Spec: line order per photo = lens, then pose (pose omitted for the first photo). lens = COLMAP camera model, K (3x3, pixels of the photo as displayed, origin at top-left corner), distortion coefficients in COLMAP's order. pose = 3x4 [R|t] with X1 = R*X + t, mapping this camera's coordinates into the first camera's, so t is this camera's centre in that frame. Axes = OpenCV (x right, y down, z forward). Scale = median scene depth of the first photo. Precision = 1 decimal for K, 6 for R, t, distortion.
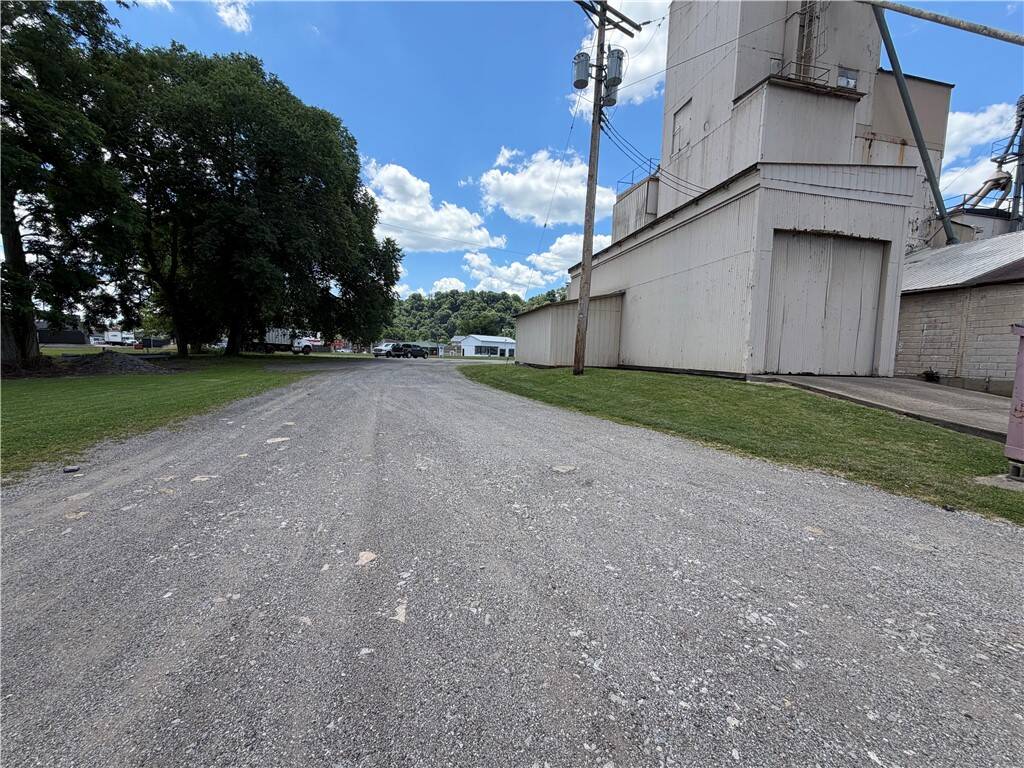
lens RADIAL K [[407.6, 0, 510.0], [0, 407.6, 383.5], [0, 0, 1]] dist [0.000289, -0.000137]
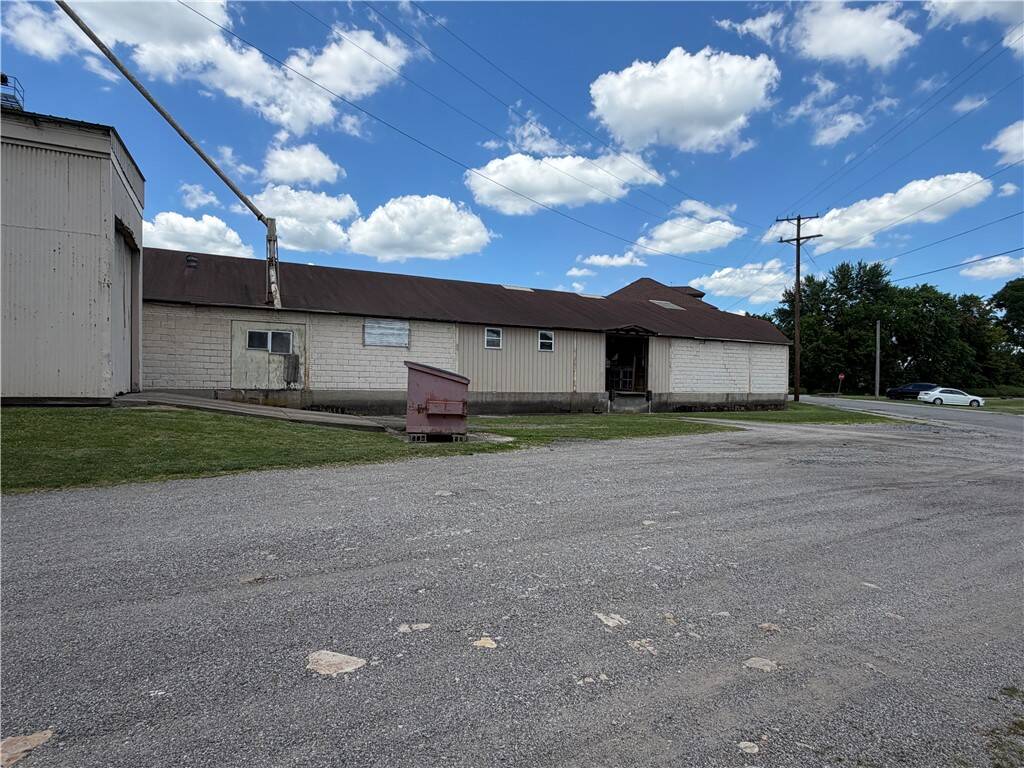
lens RADIAL K [[559.1, 0, 516.4], [0, 559.1, 383.0], [0, 0, 1]] dist [-0.000953, 0.001462]
pose [[-0.274478, -0.039980, 0.960762, -1.503025], [0.046274, 0.997429, 0.054726, -0.176942], [-0.960479, 0.059480, -0.271922, 1.341589]]
